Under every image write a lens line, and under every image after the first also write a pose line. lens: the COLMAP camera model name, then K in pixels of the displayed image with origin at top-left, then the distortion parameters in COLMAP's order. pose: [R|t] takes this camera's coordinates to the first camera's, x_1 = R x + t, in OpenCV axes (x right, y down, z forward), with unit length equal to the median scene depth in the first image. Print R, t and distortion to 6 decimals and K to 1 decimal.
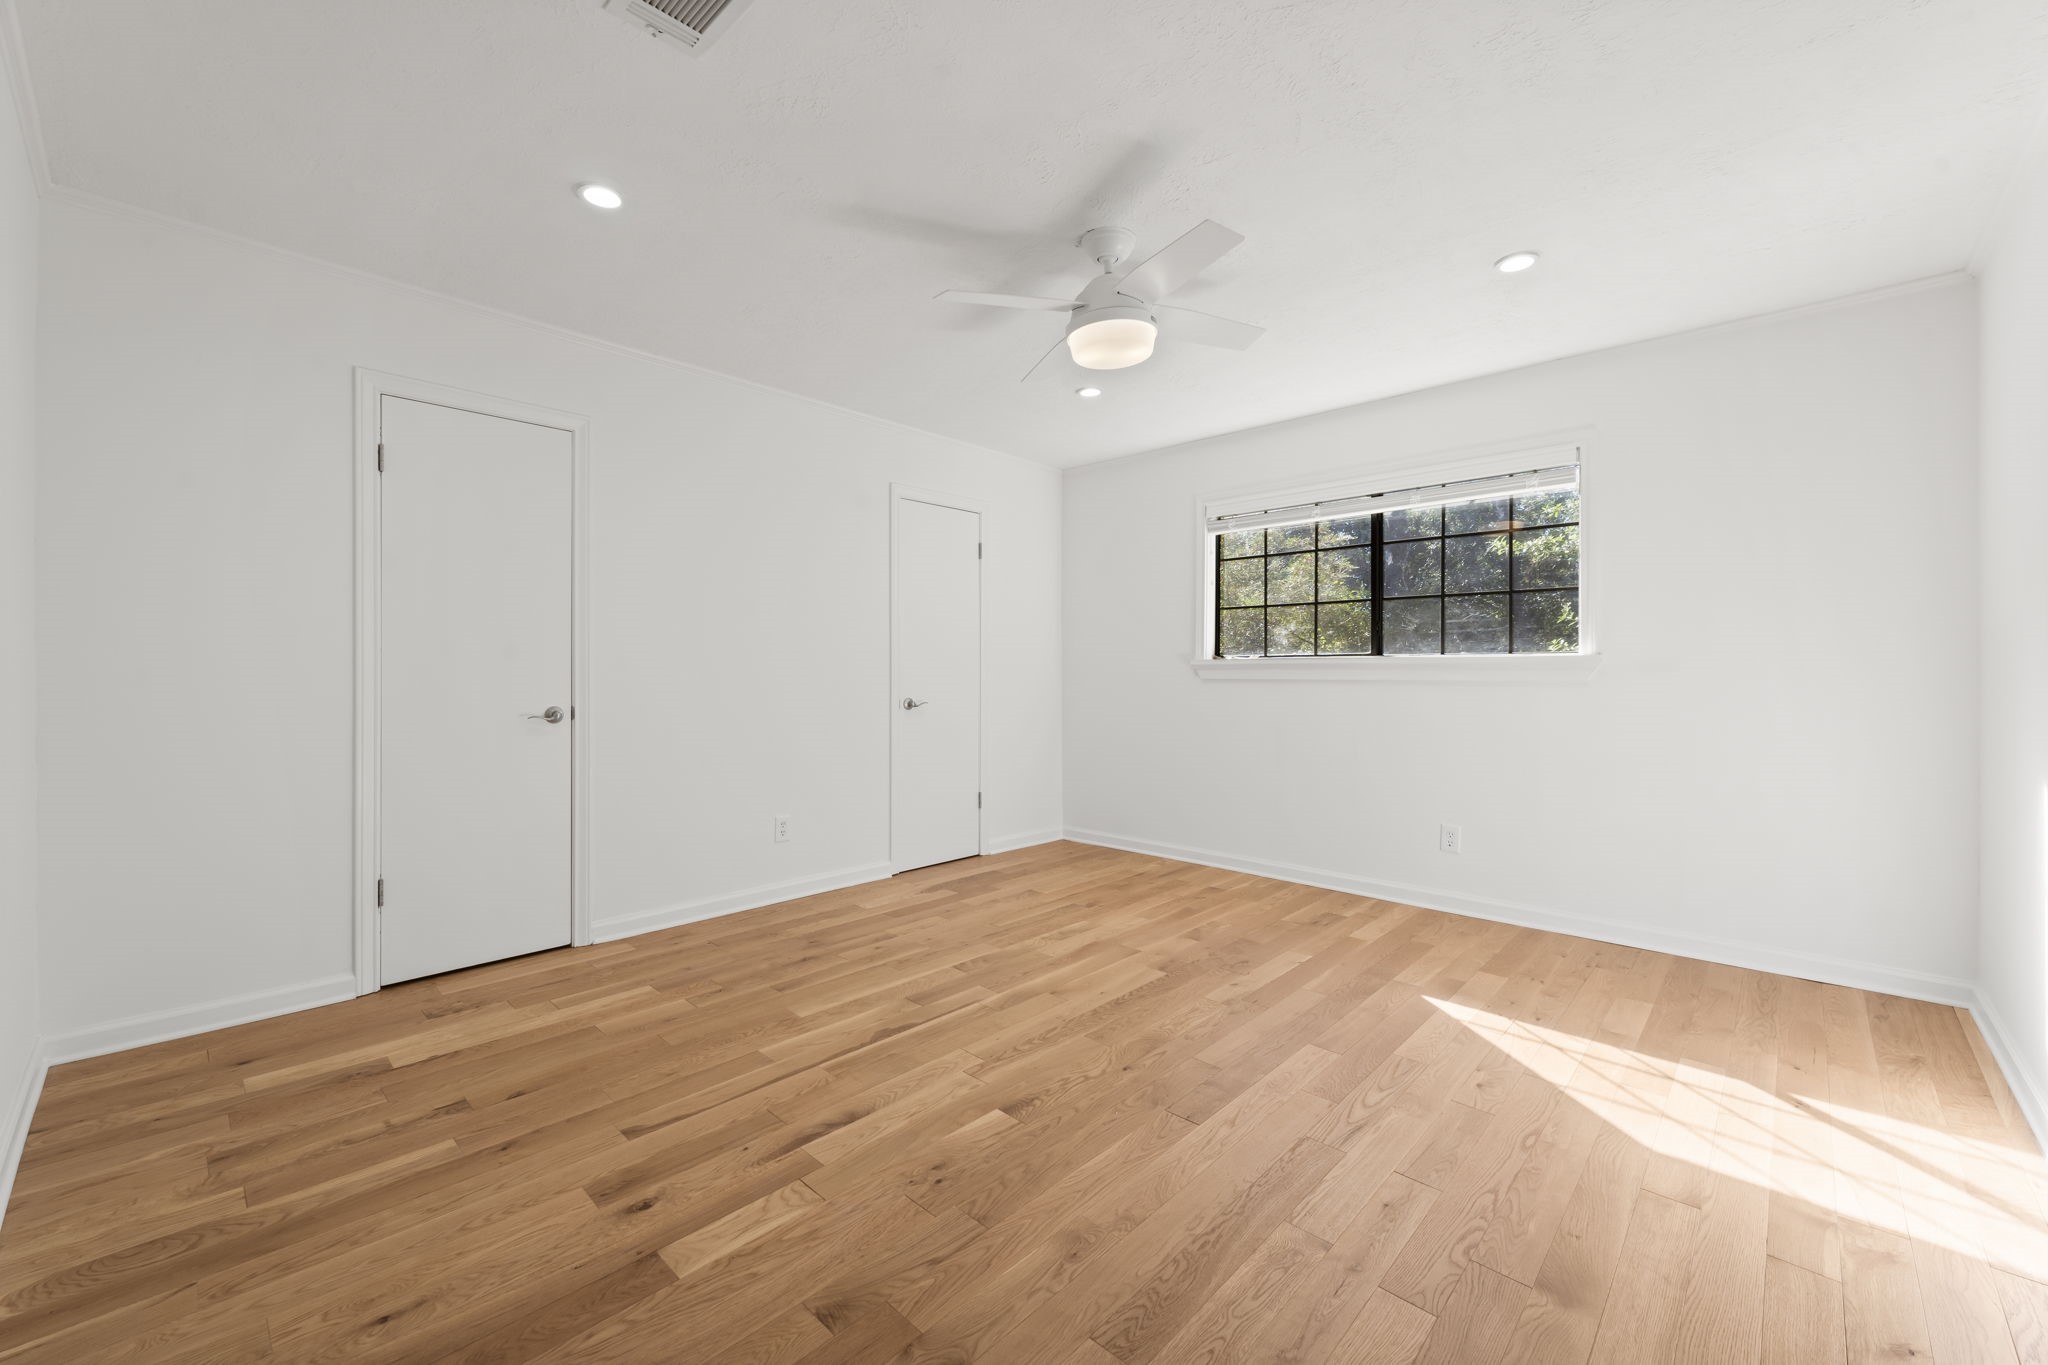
lens RADIAL K [[812.4, 0, 1023.4], [0, 812.4, 674.9], [0, 0, 1]] dist [-0.000684, -0.000111]
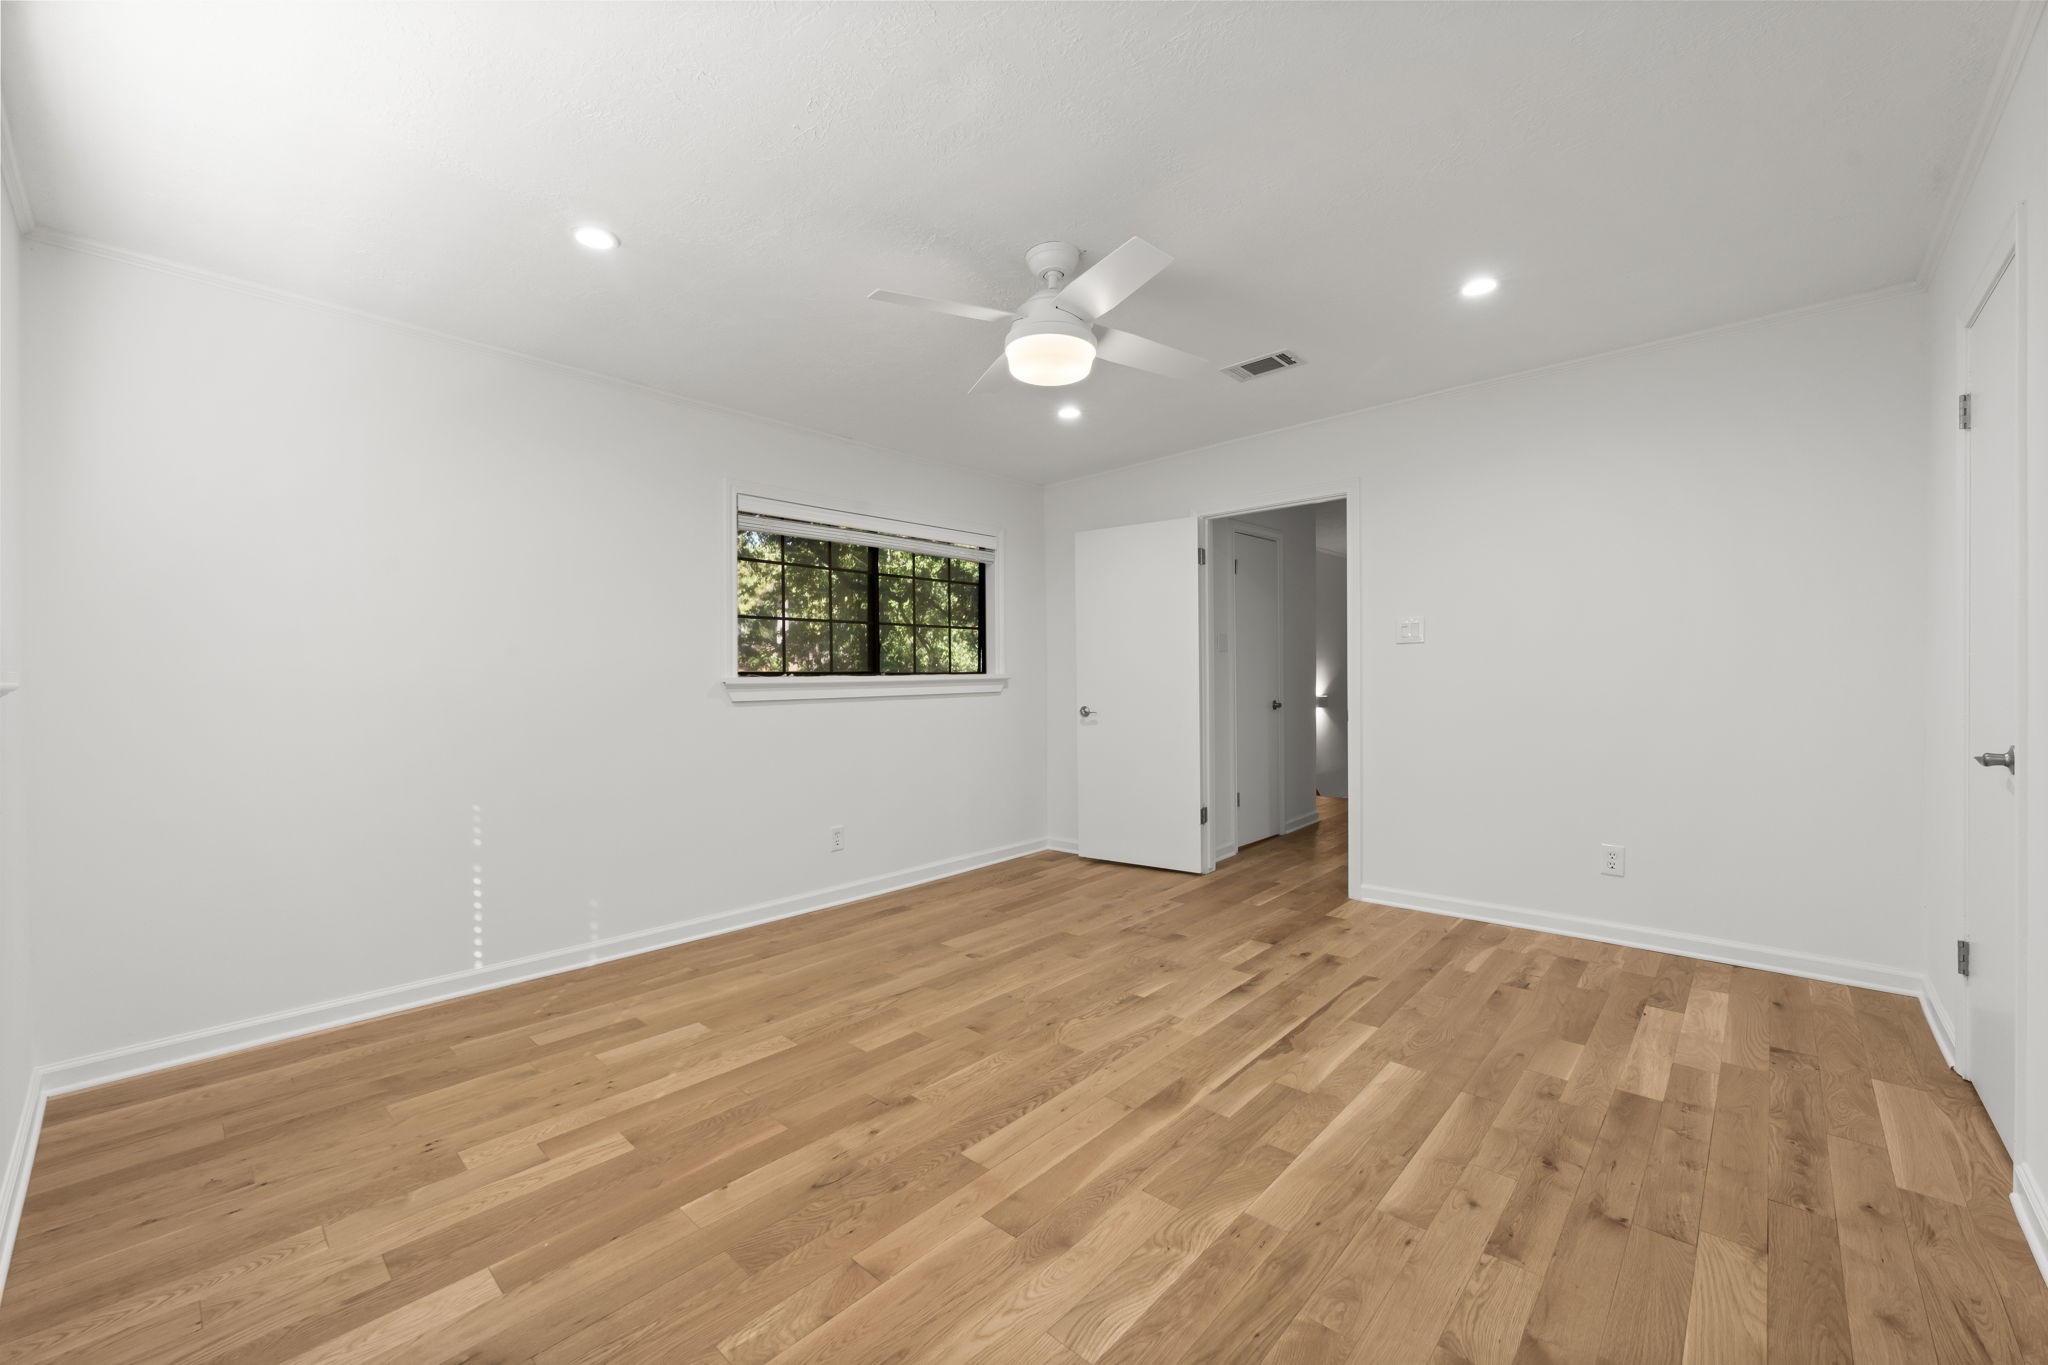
lens RADIAL K [[812.4, 0, 1023.4], [0, 812.4, 674.9], [0, 0, 1]] dist [-0.000684, -0.000111]
pose [[-0.999815, 0.009491, -0.016758, 0.161542], [0.009432, 0.999949, 0.003638, -0.024083], [0.016791, 0.003480, -0.999853, 2.001181]]
